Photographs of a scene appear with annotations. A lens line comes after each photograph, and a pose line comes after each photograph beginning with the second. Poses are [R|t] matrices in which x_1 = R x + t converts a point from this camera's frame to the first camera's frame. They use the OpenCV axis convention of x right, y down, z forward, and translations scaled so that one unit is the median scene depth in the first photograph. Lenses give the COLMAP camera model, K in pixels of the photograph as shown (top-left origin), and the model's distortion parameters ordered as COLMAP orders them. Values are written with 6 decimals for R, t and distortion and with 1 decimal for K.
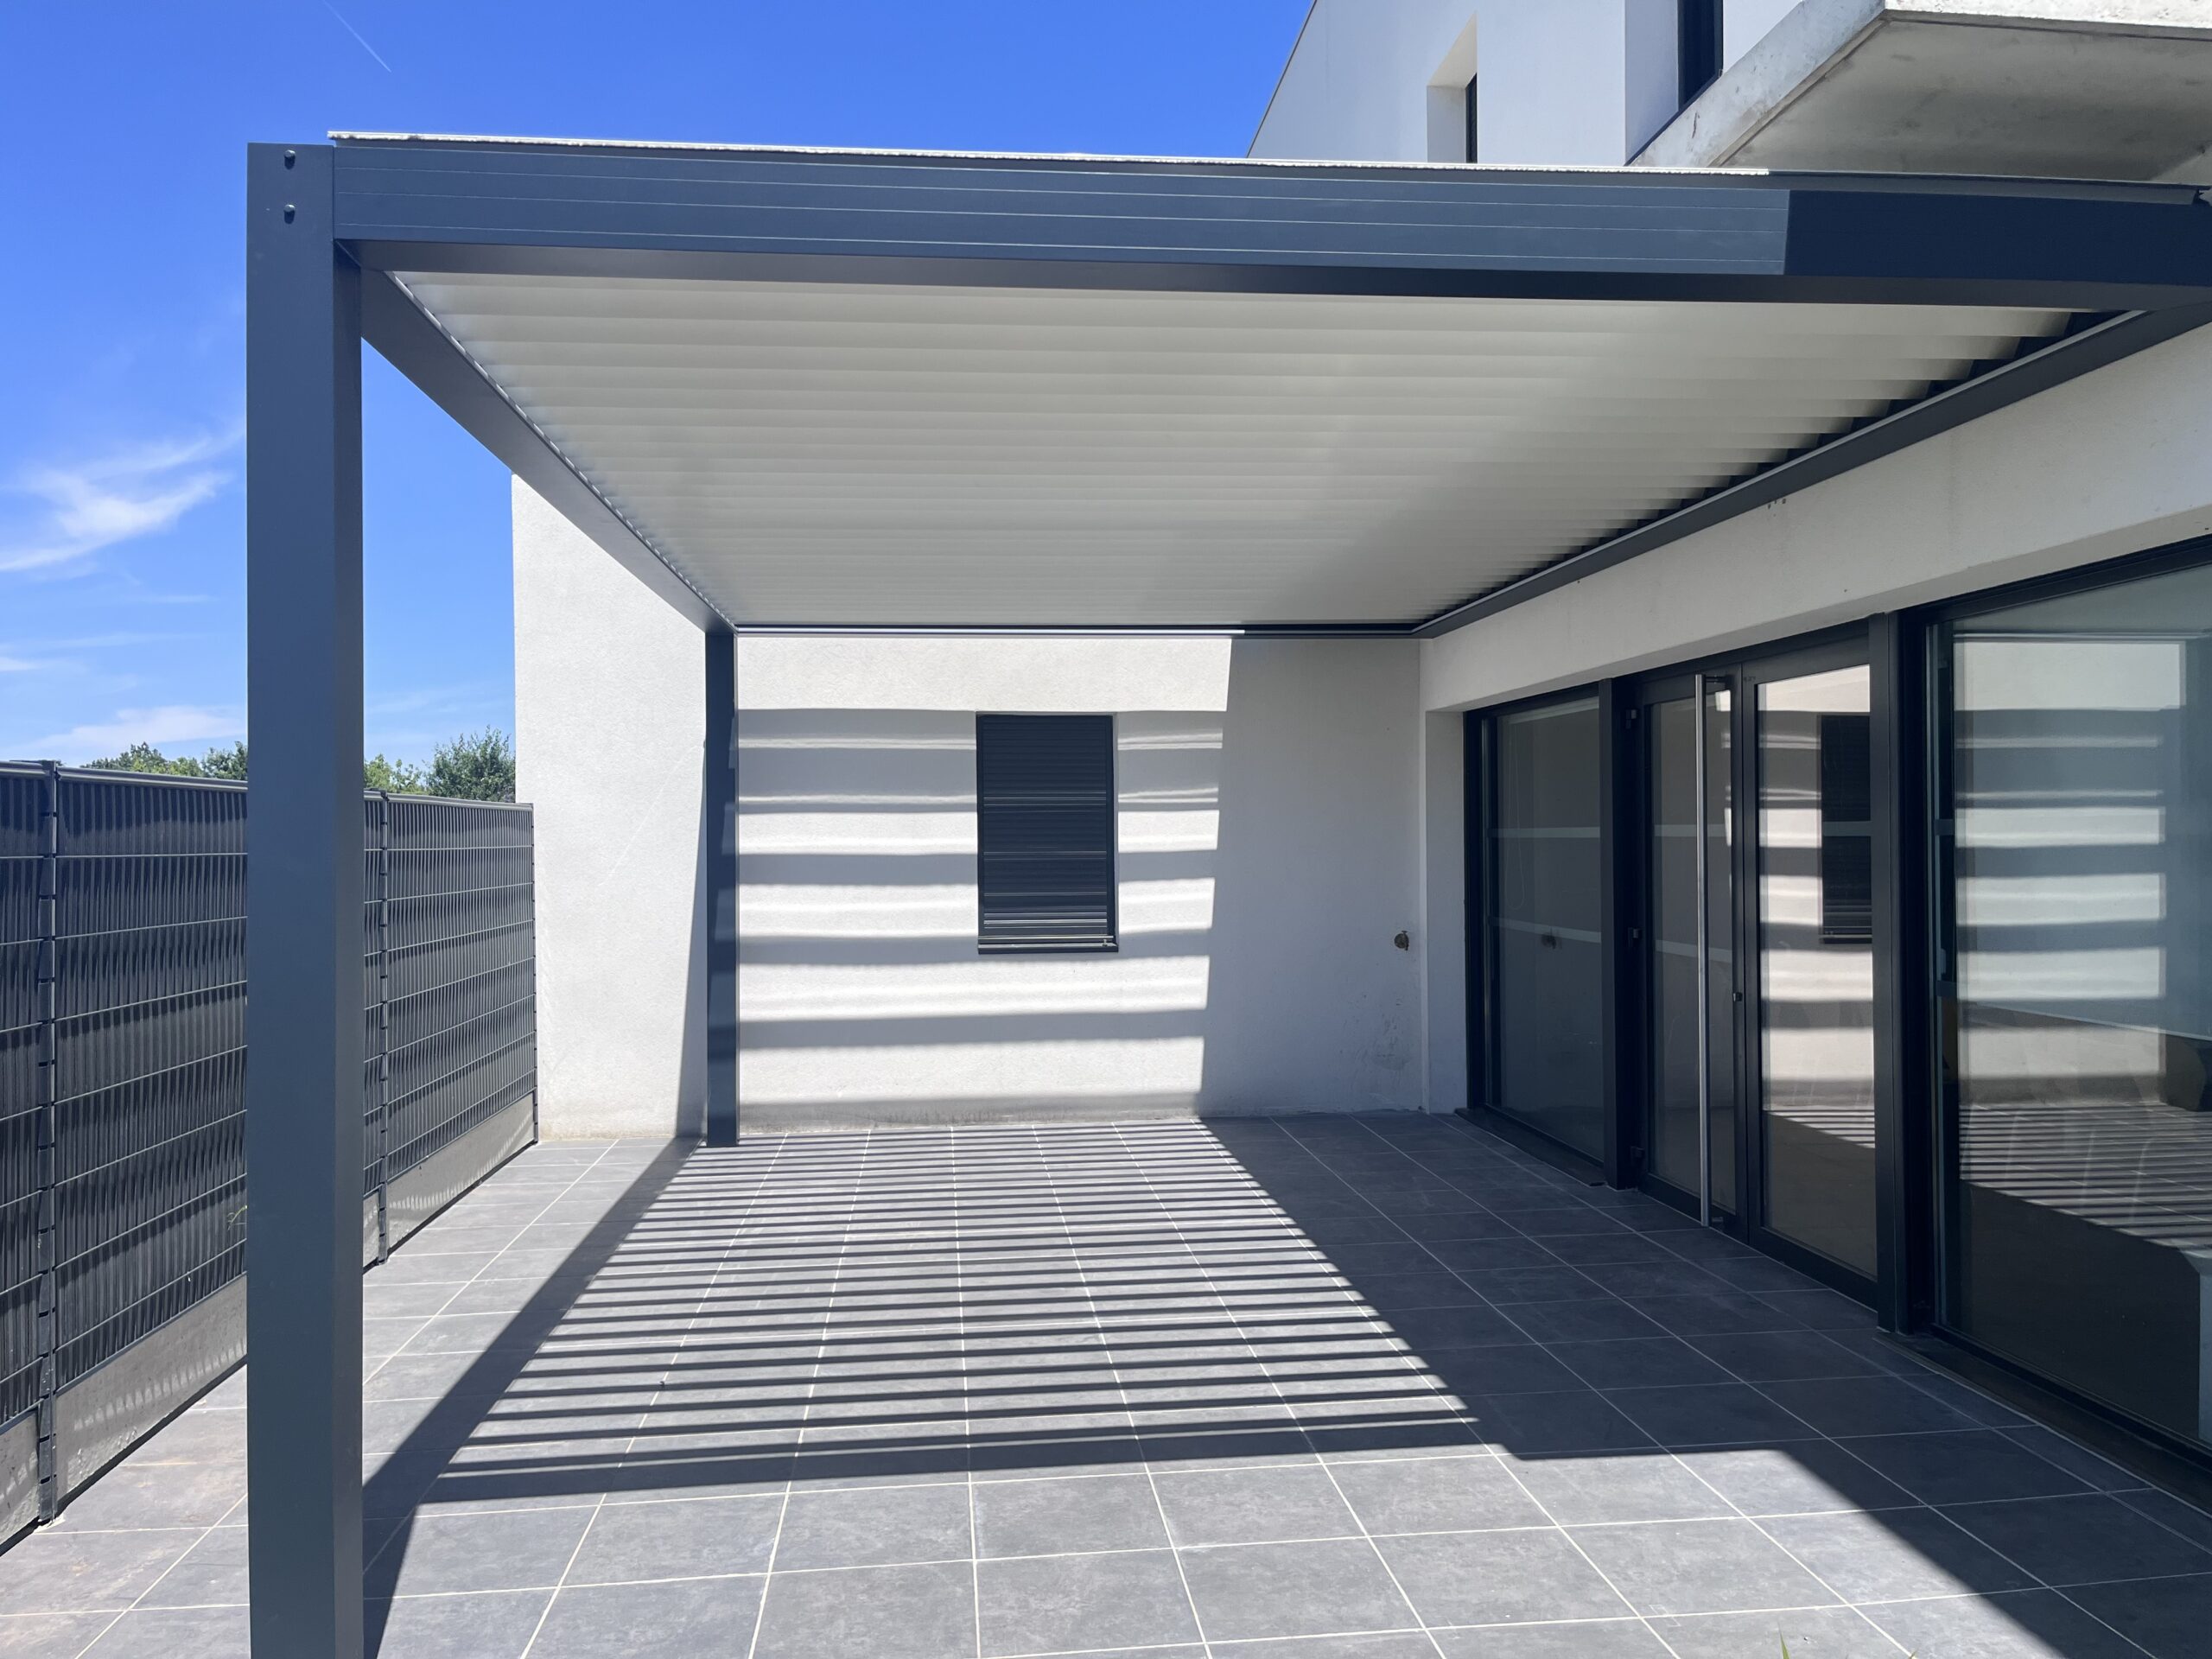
lens RADIAL K [[1667.2, 0, 1117.0], [0, 1667.2, 835.7], [0, 0, 1]] dist [0.070219, -0.104819]
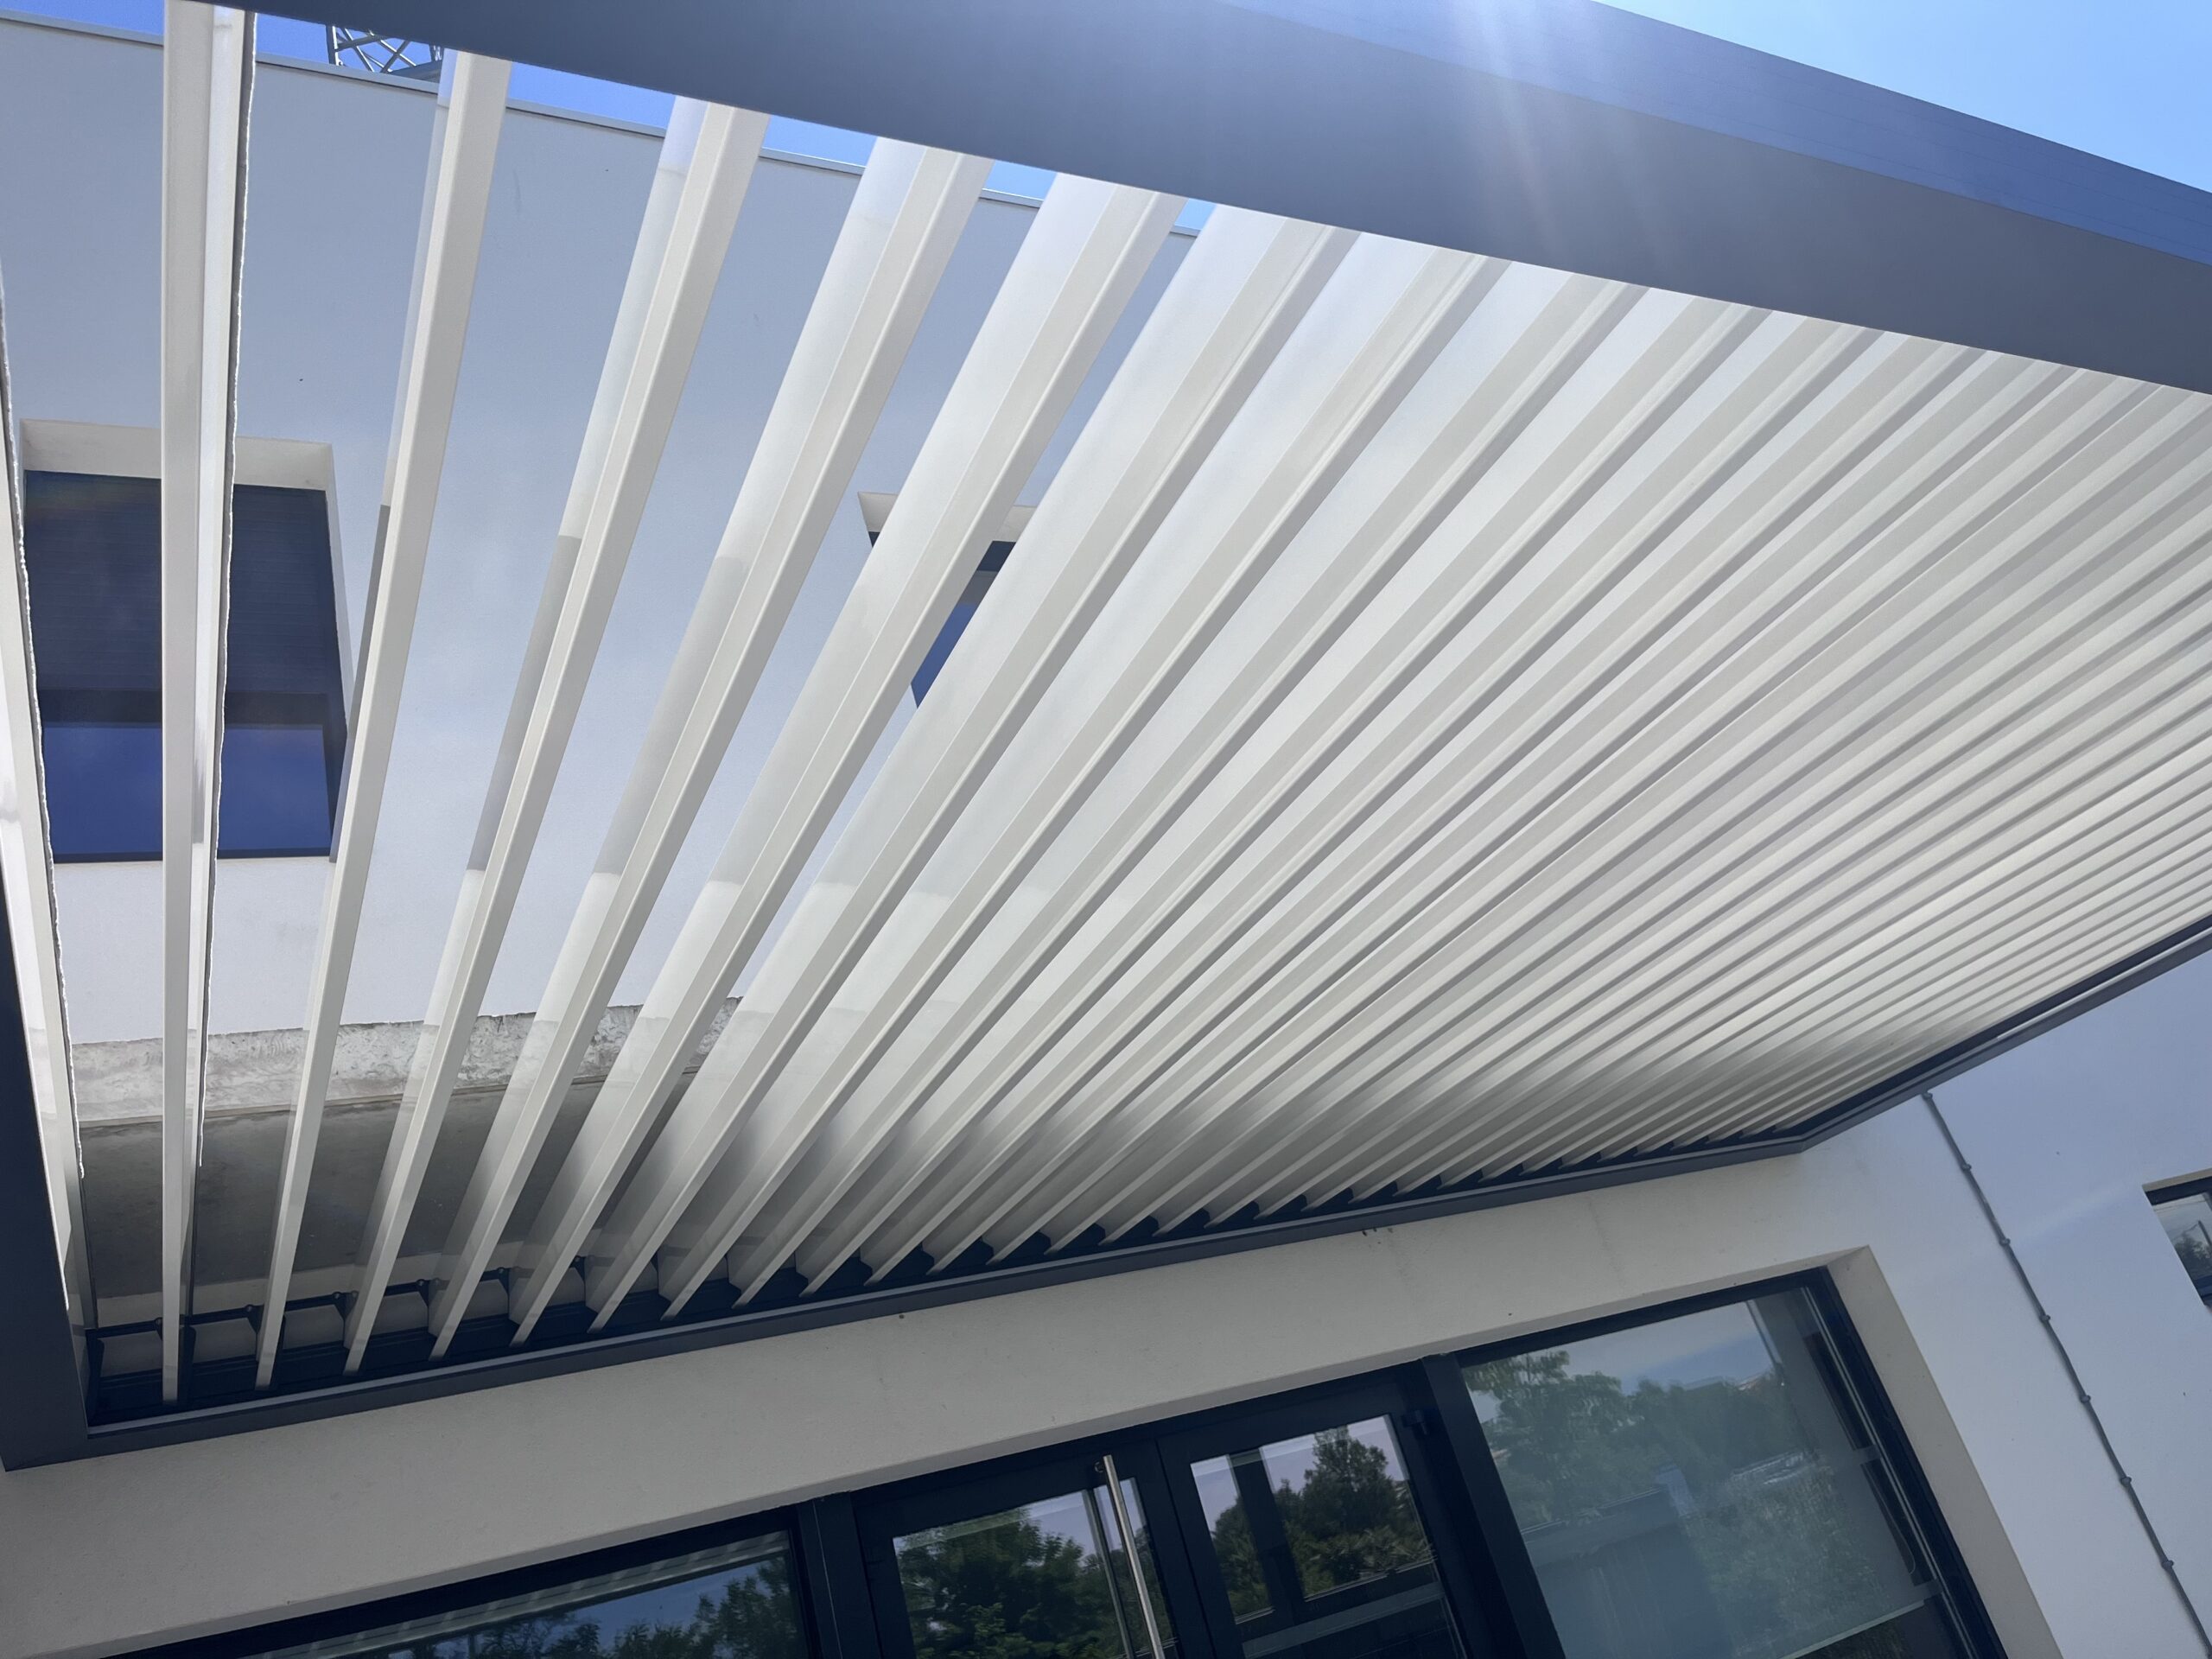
lens RADIAL K [[1673.7, 0, 1106.0], [0, 1673.7, 829.5], [0, 0, 1]] dist [0.086349, -0.135992]
pose [[-0.324072, 0.512575, 0.795138, -0.502651], [0.272671, 0.855437, -0.440315, -0.001616], [-0.905885, 0.074117, -0.416988, 1.590573]]
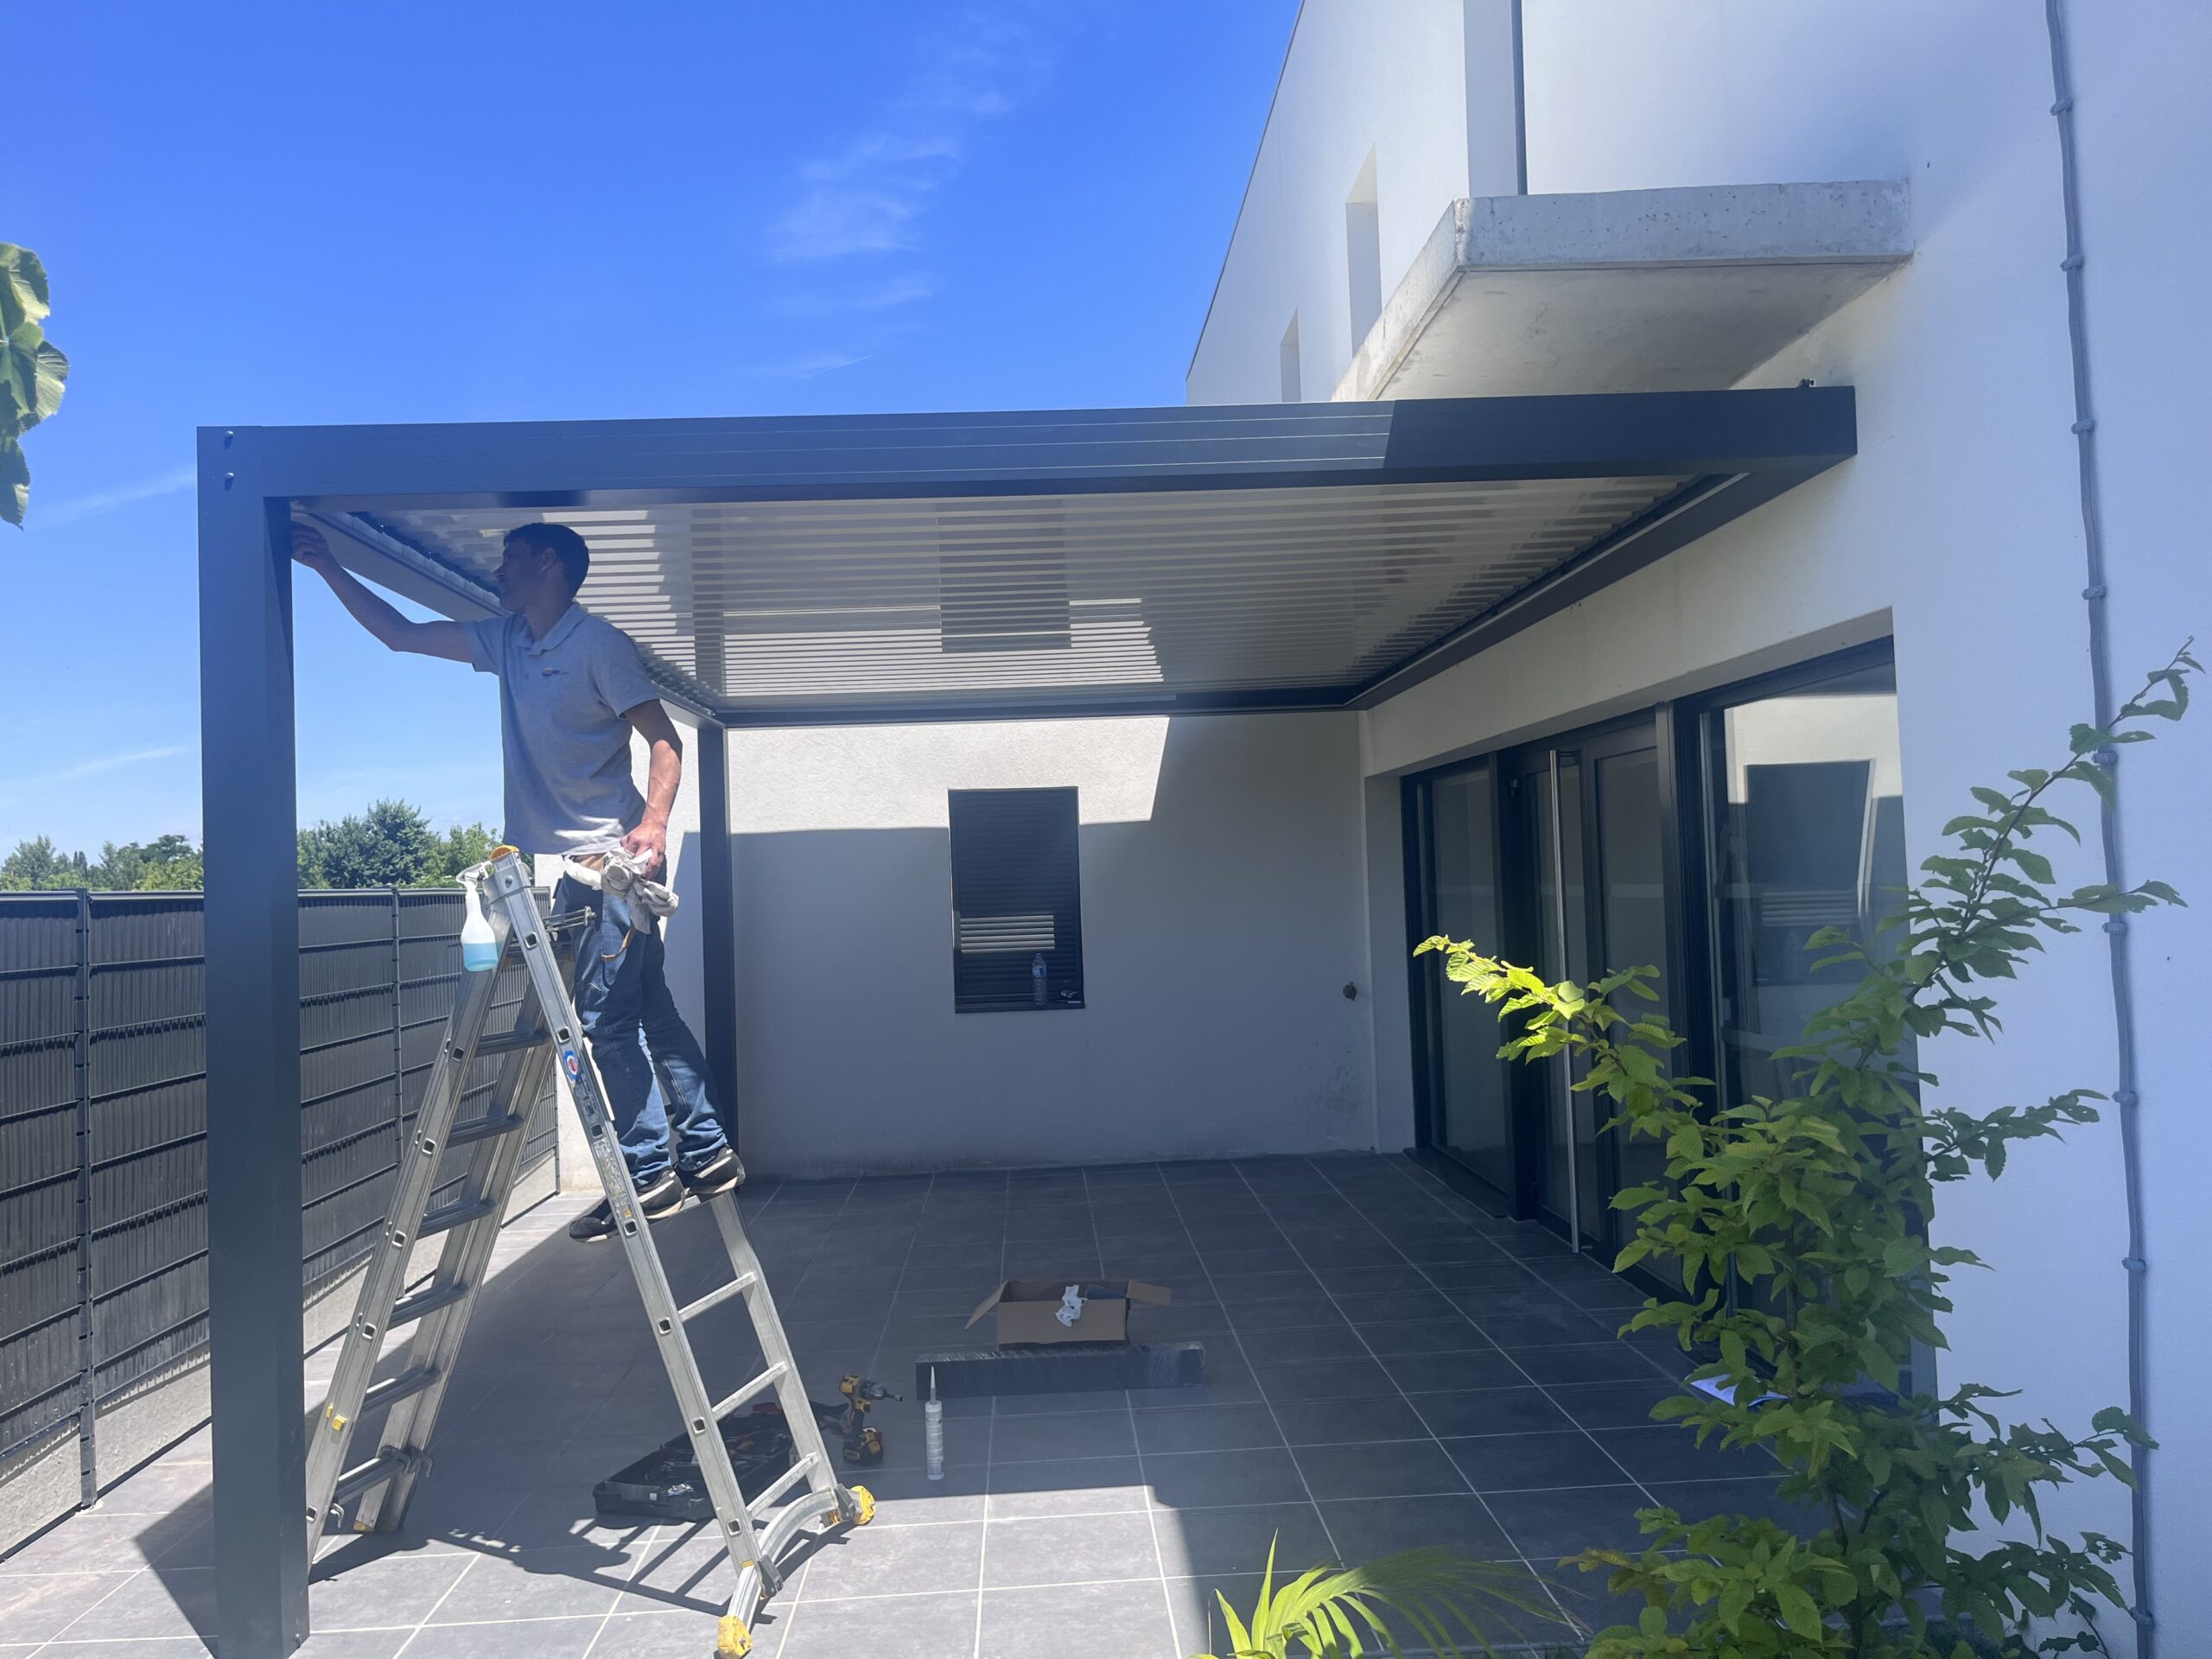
lens RADIAL K [[1673.7, 0, 1106.0], [0, 1673.7, 829.5], [0, 0, 1]] dist [0.086349, -0.135992]
pose [[0.997795, -0.027832, -0.060249, 0.144936], [0.026004, 0.999184, -0.030920, -0.020635], [0.061061, 0.029286, 0.997704, -0.149552]]
